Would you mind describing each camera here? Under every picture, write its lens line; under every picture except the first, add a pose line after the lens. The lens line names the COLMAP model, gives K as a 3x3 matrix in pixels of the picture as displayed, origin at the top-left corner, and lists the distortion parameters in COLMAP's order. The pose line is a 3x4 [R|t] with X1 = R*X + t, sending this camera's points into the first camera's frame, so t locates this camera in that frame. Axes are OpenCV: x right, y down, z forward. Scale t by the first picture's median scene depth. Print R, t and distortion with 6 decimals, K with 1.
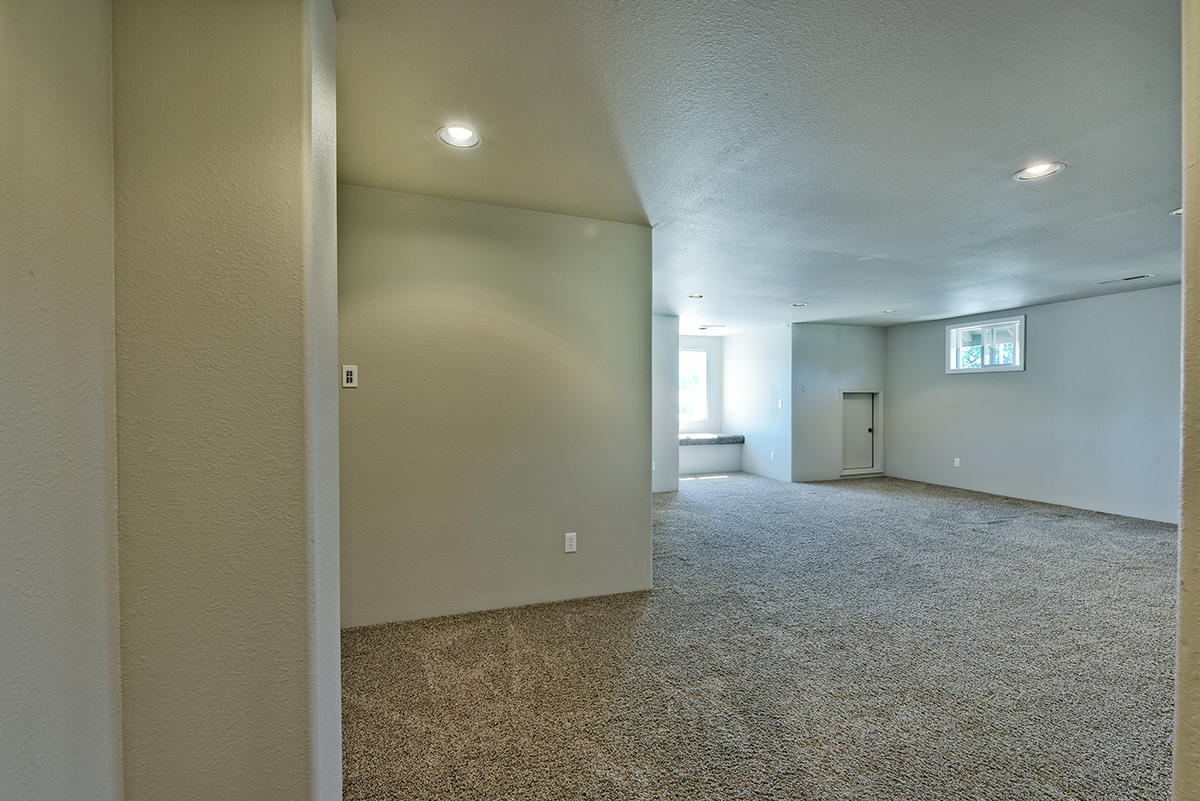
lens RADIAL K [[506.7, 0, 598.4], [0, 506.7, 402.8], [0, 0, 1]] dist [-0.001326, -0.000729]
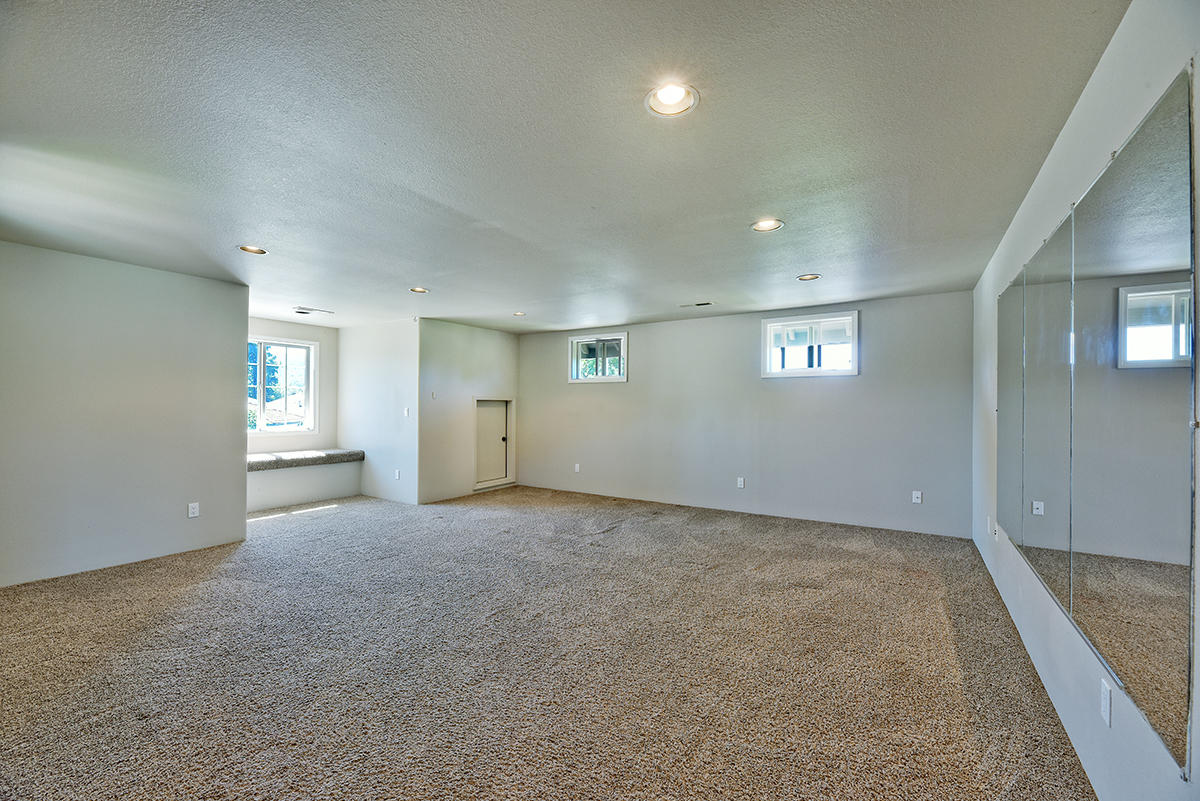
lens RADIAL K [[481.6, 0, 597.8], [0, 481.6, 406.3], [0, 0, 1]] dist [-0.006999, -0.000619]
pose [[0.789530, 0.005111, 0.613691, 0.133595], [-0.001201, 0.999976, -0.006782, -0.002750], [-0.613711, 0.004618, 0.789517, 0.191580]]
